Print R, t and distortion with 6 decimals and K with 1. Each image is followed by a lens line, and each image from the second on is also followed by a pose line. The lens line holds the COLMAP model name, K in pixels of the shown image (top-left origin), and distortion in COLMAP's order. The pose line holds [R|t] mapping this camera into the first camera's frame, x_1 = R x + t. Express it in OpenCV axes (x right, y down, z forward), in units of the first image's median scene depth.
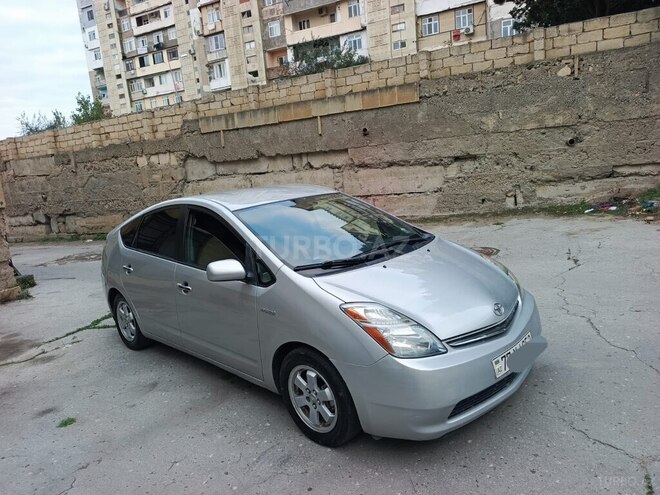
lens RADIAL K [[467.4, 0, 329.1], [0, 467.4, 247.5], [0, 0, 1]] dist [0.024553, -0.018037]
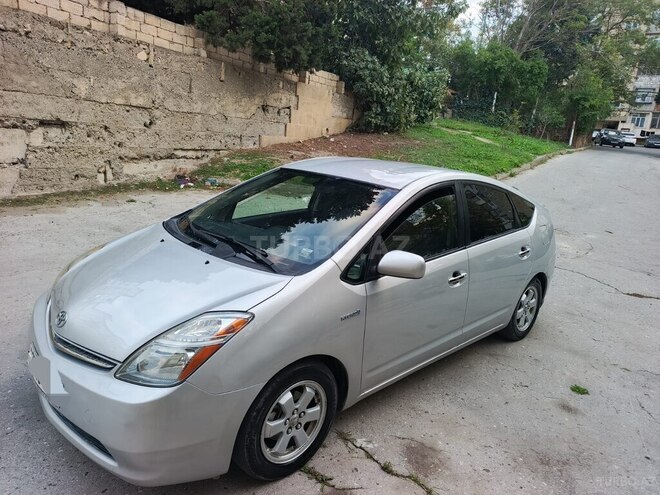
lens RADIAL K [[467.4, 0, 329.1], [0, 467.4, 247.5], [0, 0, 1]] dist [0.024553, -0.018037]
pose [[0.038529, -0.136082, 0.989948, -0.522215], [0.098720, 0.986356, 0.131746, -0.038781], [-0.994369, 0.092652, 0.051438, 0.495249]]
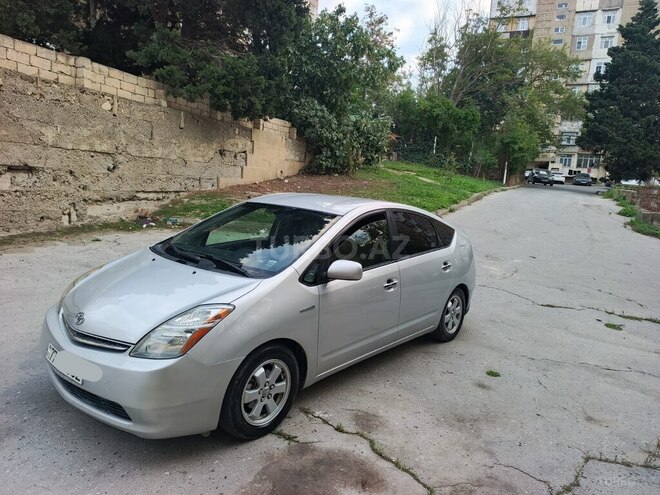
lens RADIAL K [[465.2, 0, 328.8], [0, 465.2, 247.7], [0, 0, 1]] dist [0.029645, -0.024495]
pose [[-0.058159, -0.050697, 0.997019, -0.598452], [0.120904, 0.991001, 0.057443, -0.028888], [-0.990959, 0.123885, -0.051506, 0.496491]]
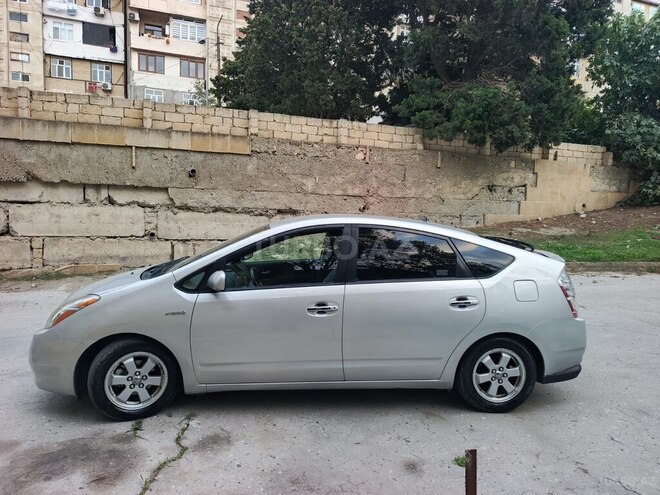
lens RADIAL K [[465.2, 0, 328.8], [0, 465.2, 247.7], [0, 0, 1]] dist [0.029645, -0.024495]
pose [[0.663224, 0.050391, 0.746723, -0.466948], [0.049829, 0.992544, -0.111236, 0.023748], [-0.746760, 0.110983, 0.655768, 0.199422]]
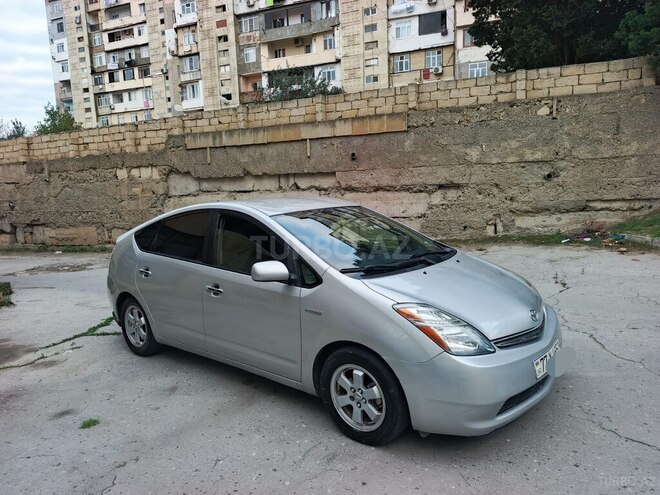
lens RADIAL K [[467.4, 0, 329.1], [0, 467.4, 247.5], [0, 0, 1]] dist [0.024553, -0.018037]
pose [[0.995850, 0.042490, 0.080482, -0.053810], [-0.037859, 0.997586, -0.058221, 0.015782], [-0.082761, 0.054932, 0.995054, -0.009459]]
